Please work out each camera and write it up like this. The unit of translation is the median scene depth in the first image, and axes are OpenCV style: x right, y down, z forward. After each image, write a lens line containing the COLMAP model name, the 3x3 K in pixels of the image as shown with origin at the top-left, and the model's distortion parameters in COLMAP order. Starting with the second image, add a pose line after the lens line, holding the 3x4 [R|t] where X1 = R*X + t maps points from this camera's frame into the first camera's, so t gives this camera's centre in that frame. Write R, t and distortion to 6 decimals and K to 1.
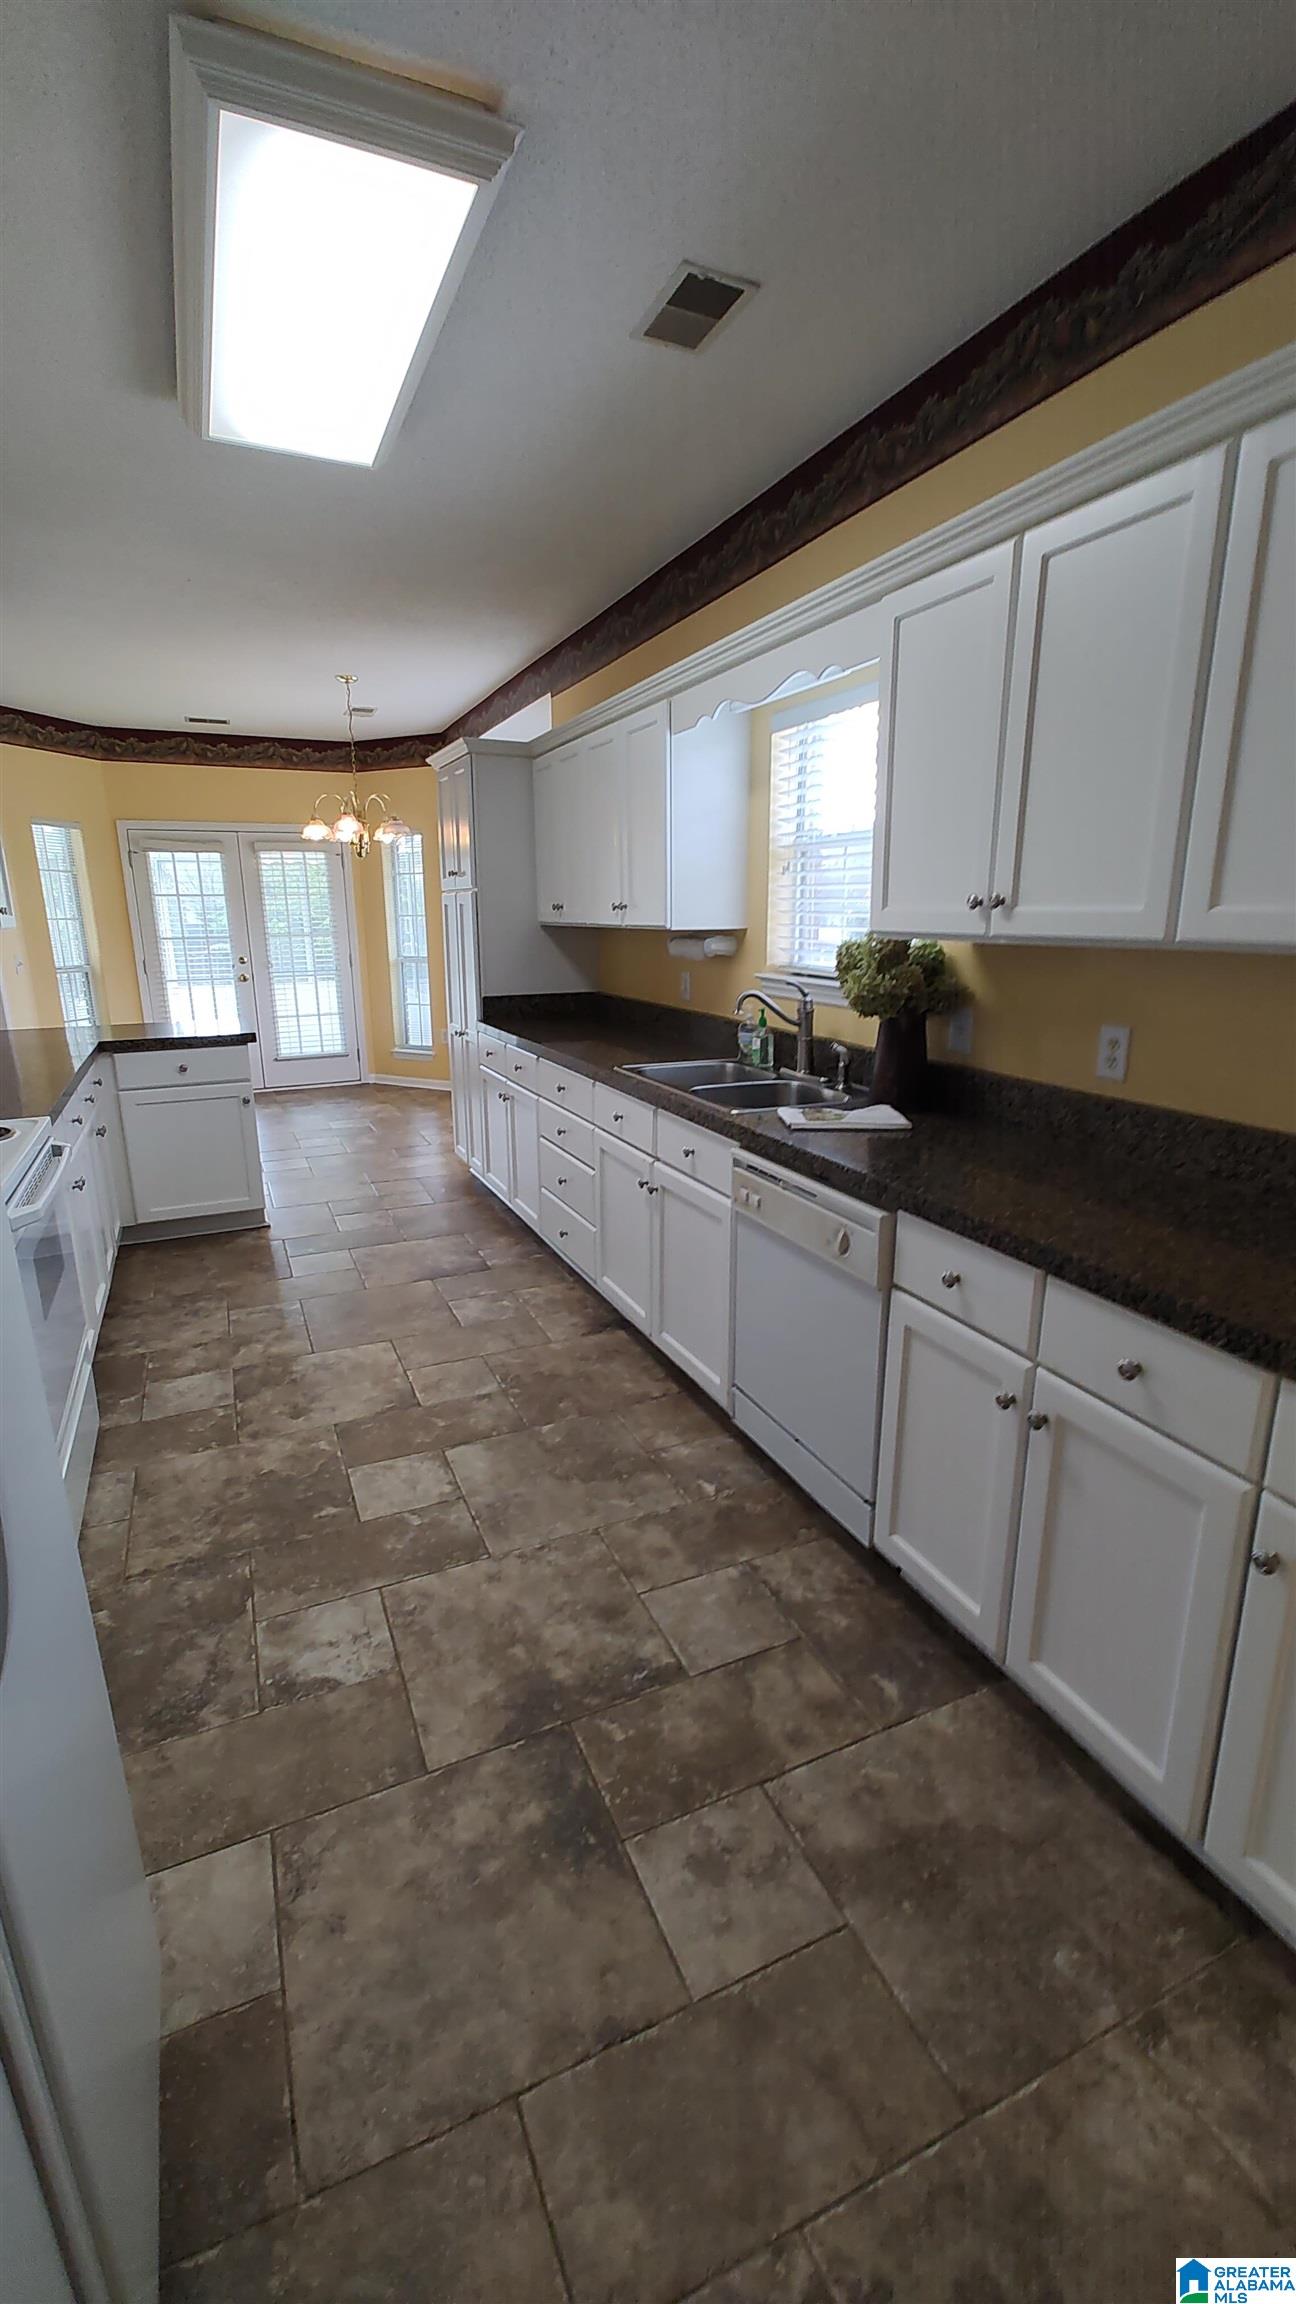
lens RADIAL K [[977.2, 0, 648.0], [0, 977.2, 1152.0], [0, 0, 1]] dist [-0.002405, 0.000368]
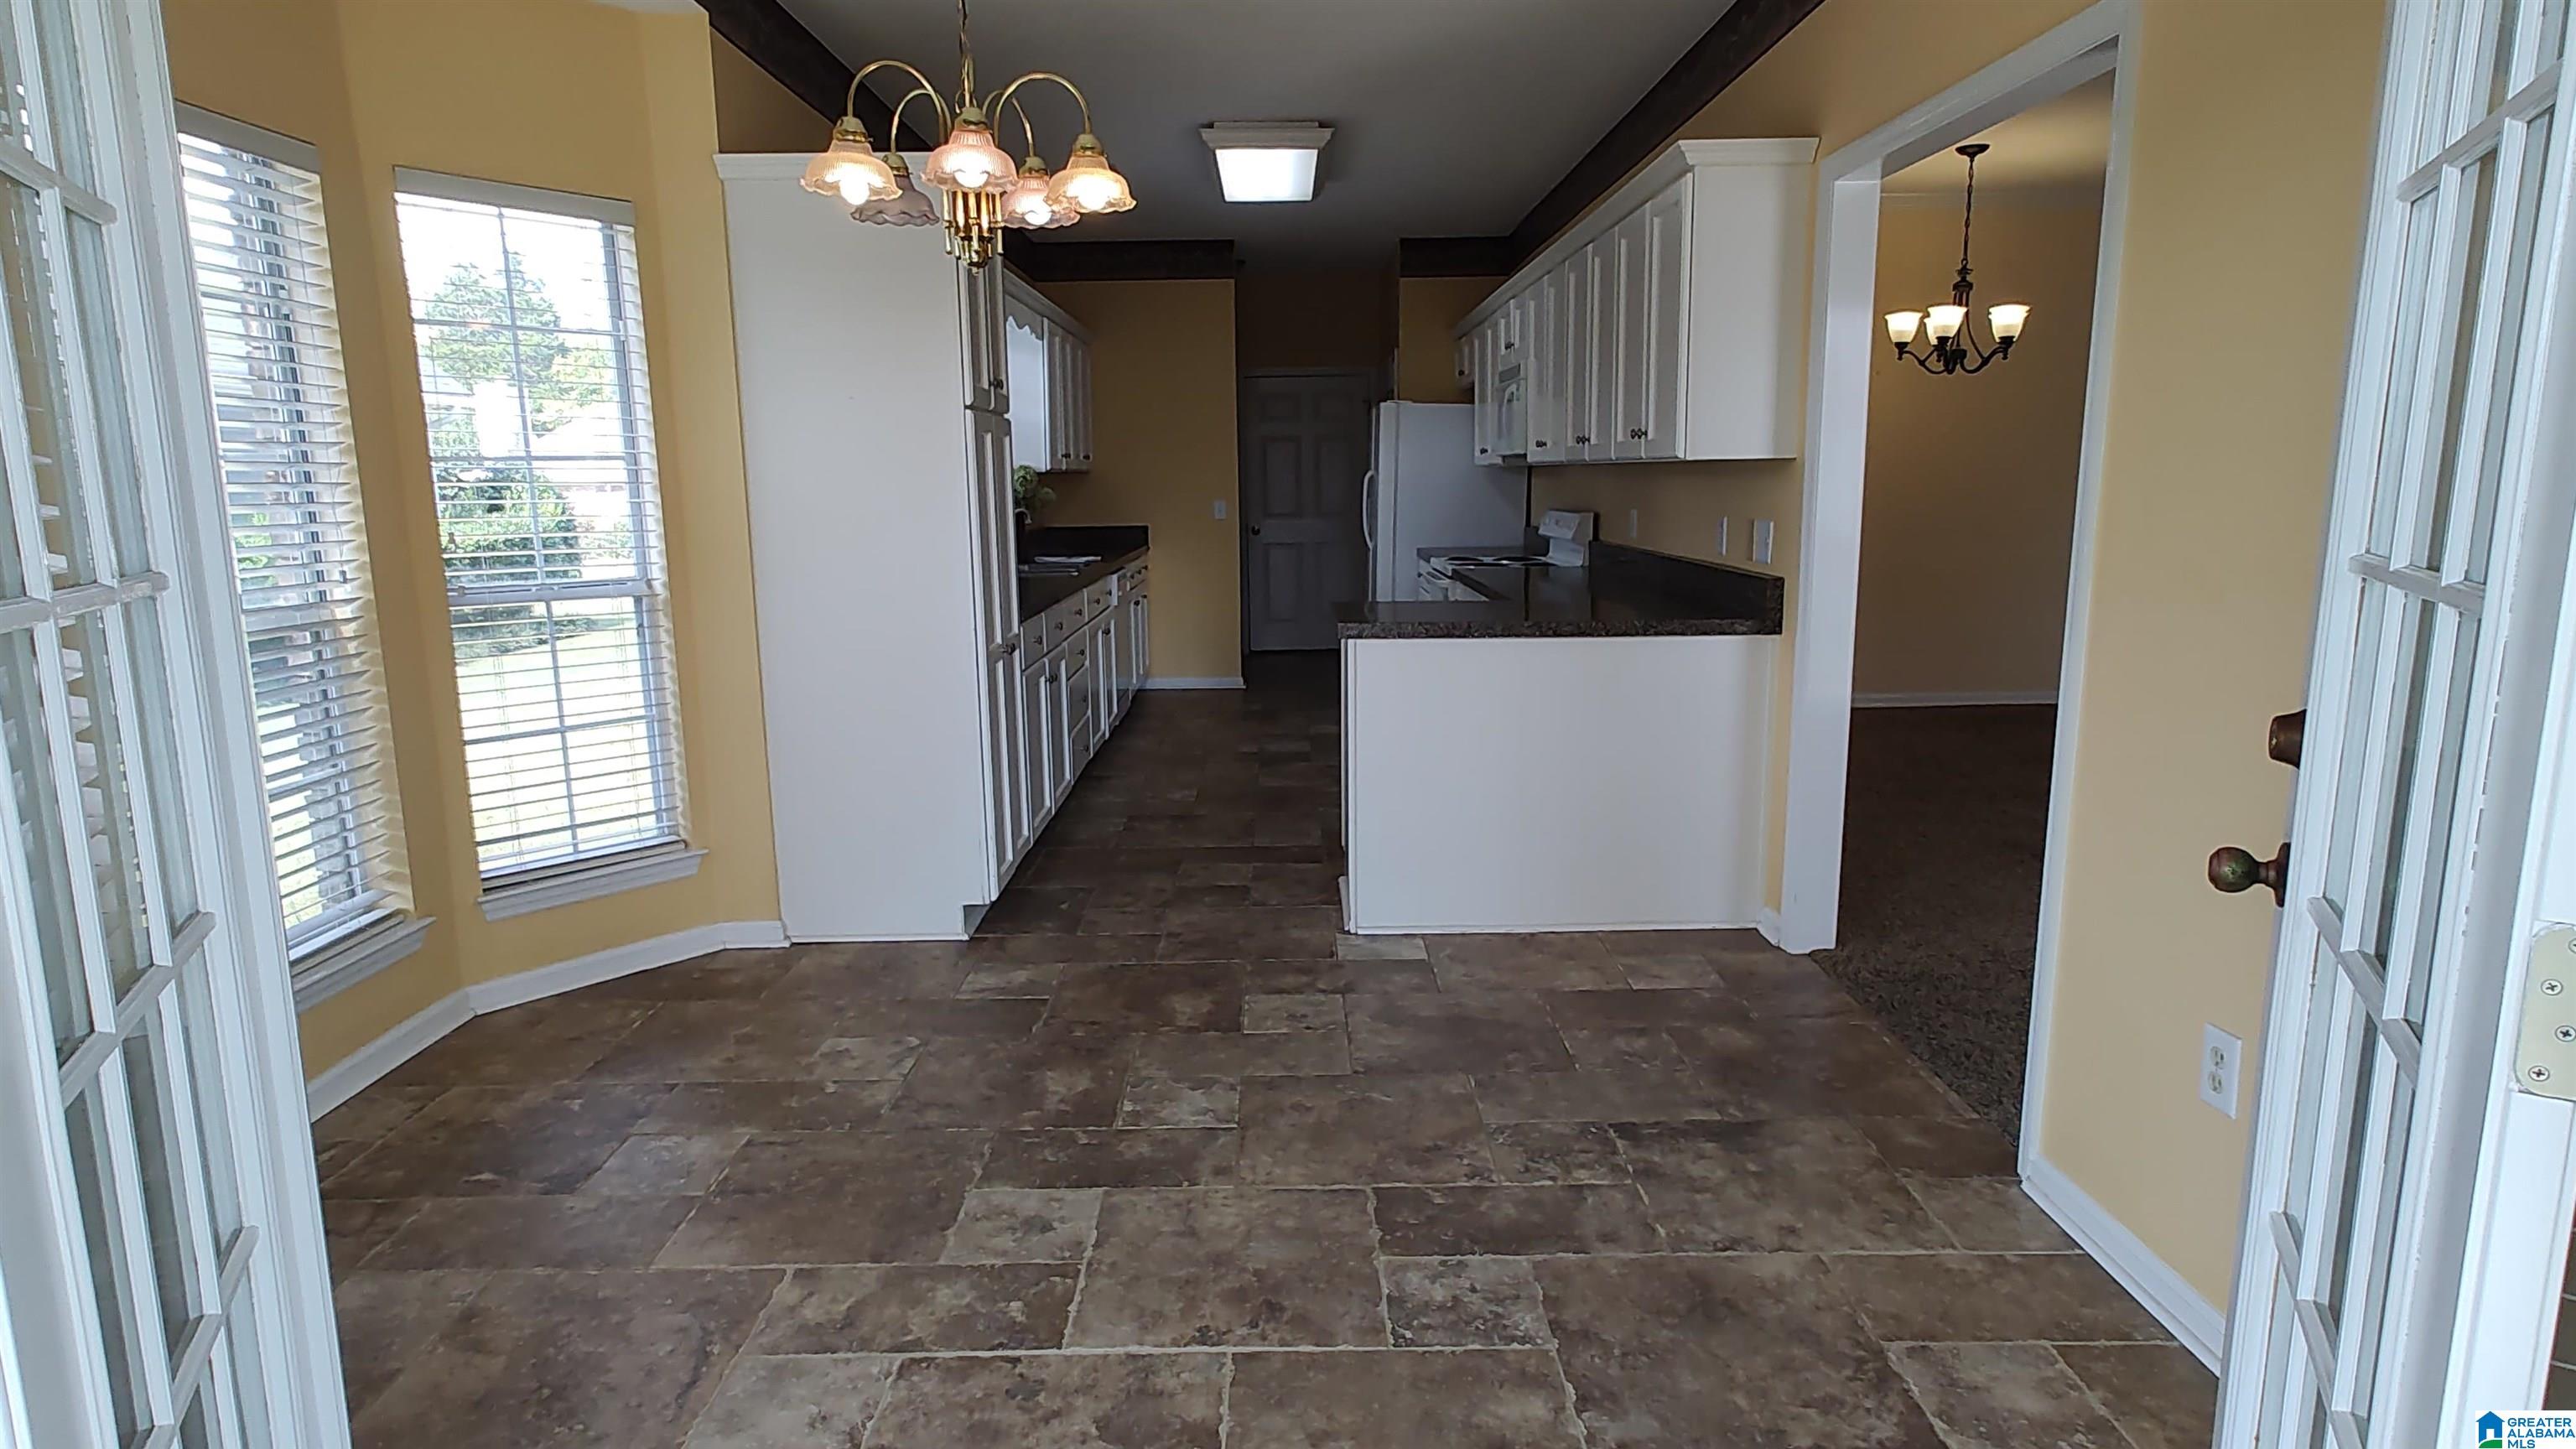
lens RADIAL K [[1401.8, 0, 1286.5], [0, 1401.8, 714.7], [0, 0, 1]] dist [-0.022262, 0.000486]
pose [[-0.913301, -0.052377, 0.403903, -1.418780], [0.113403, 0.919777, 0.375699, -0.786395], [-0.391179, 0.388930, -0.834094, 3.403419]]
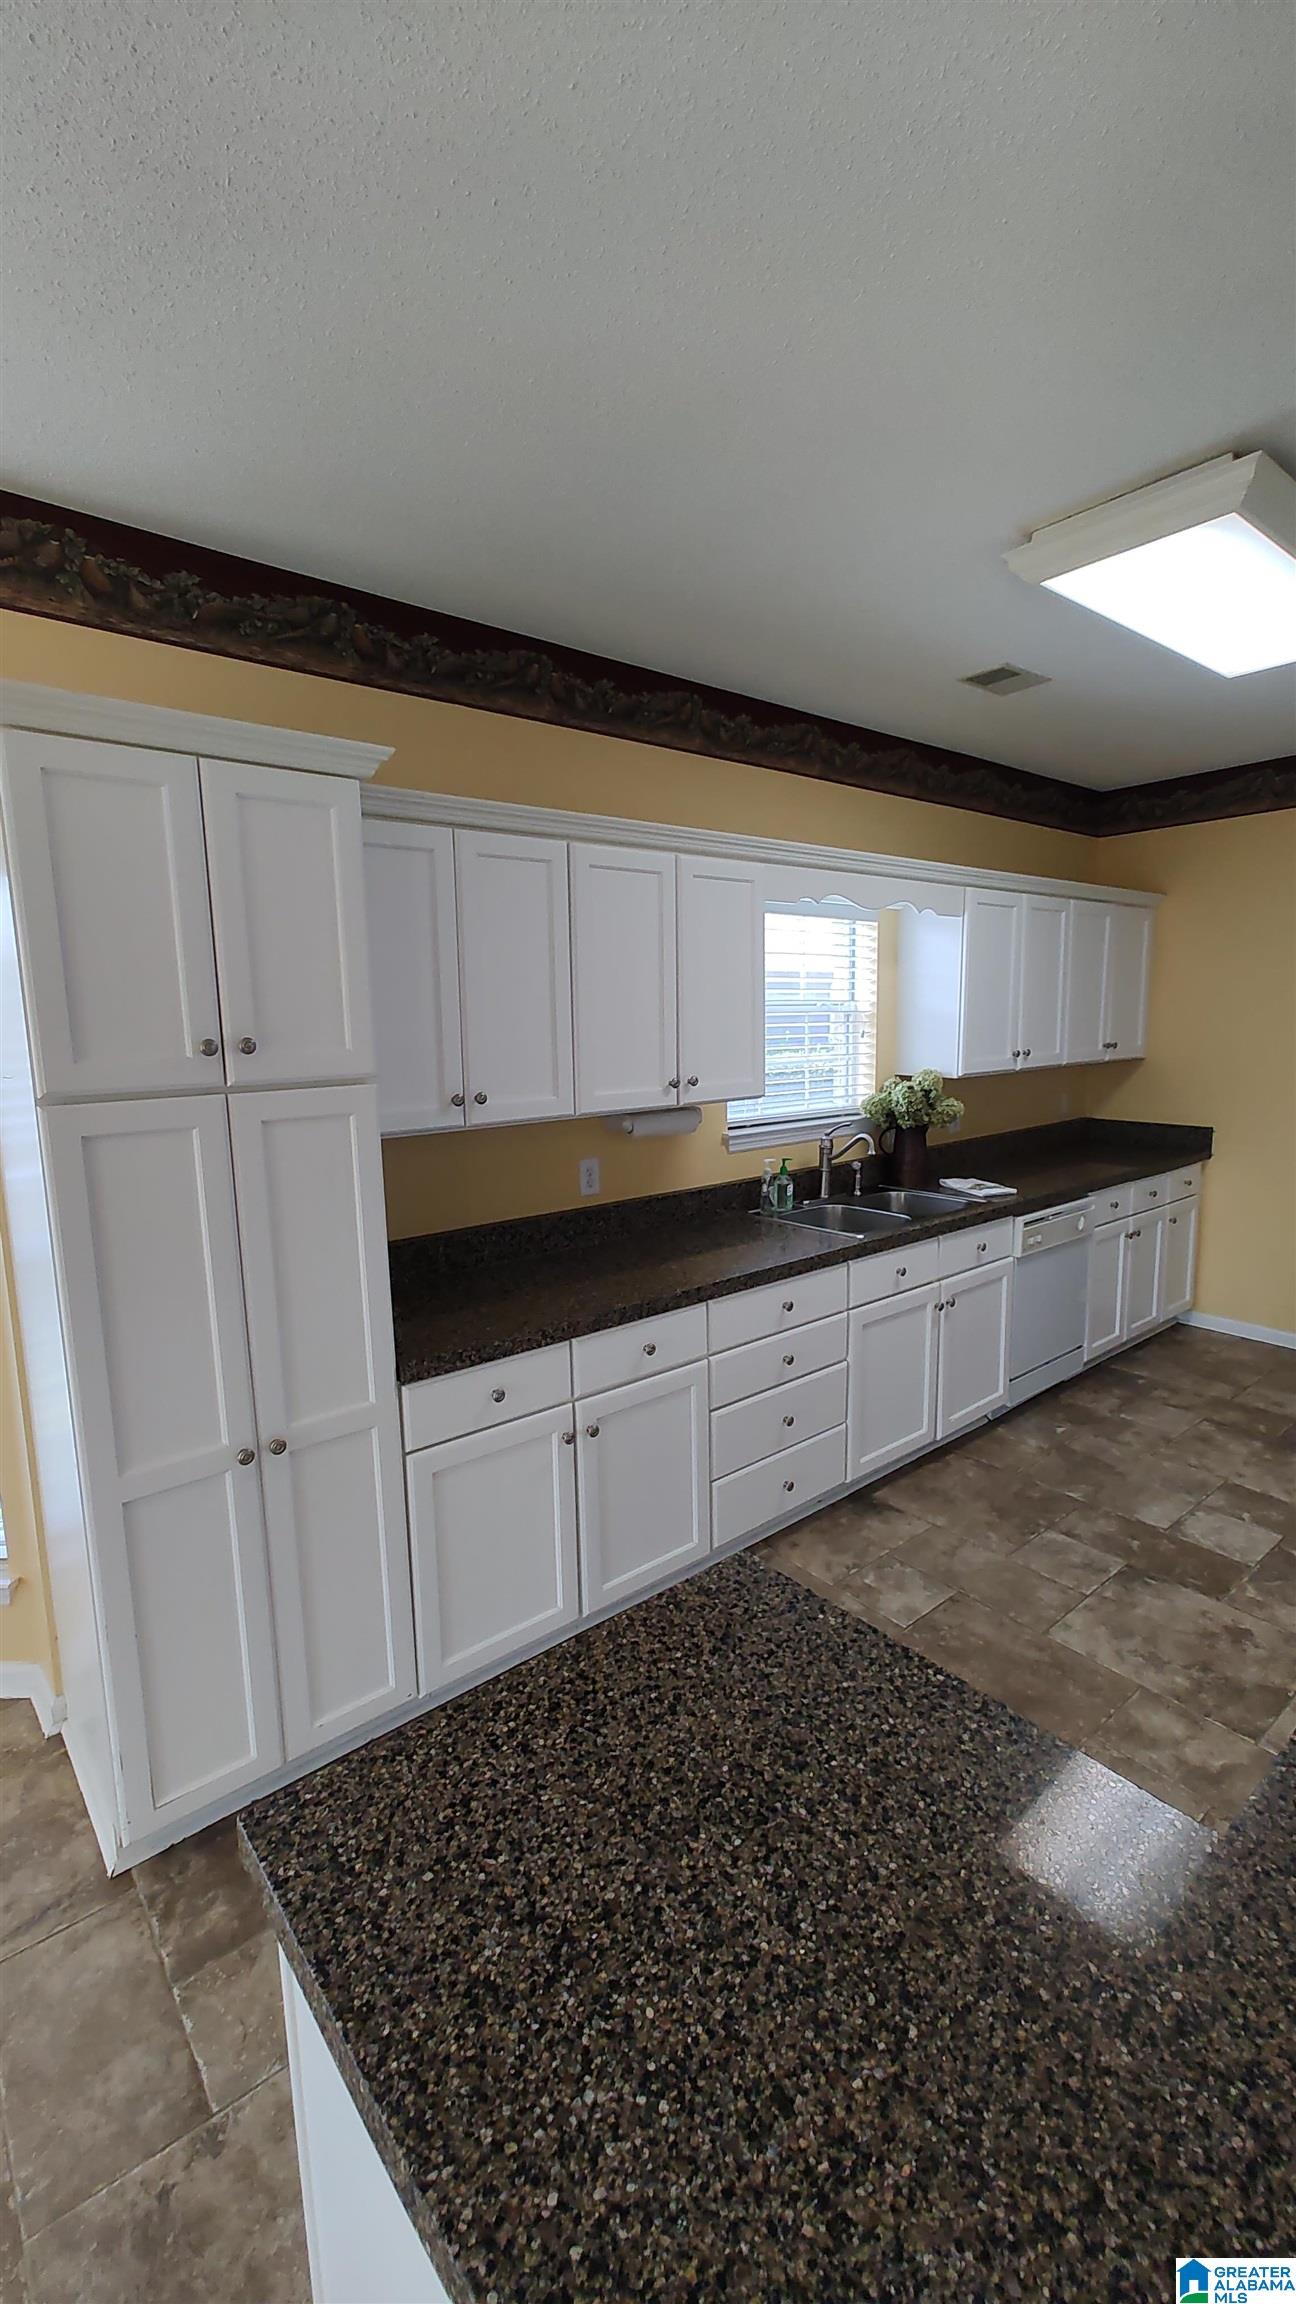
lens RADIAL K [[953.6, 0, 650.5], [0, 953.6, 1148.5], [0, 0, 1]] dist [0.000382, 0.000303]
pose [[-0.268553, -0.125613, 0.955040, -1.176159], [0.249501, 0.948555, 0.194918, -0.546032], [-0.930392, 0.290629, -0.223396, 1.858613]]
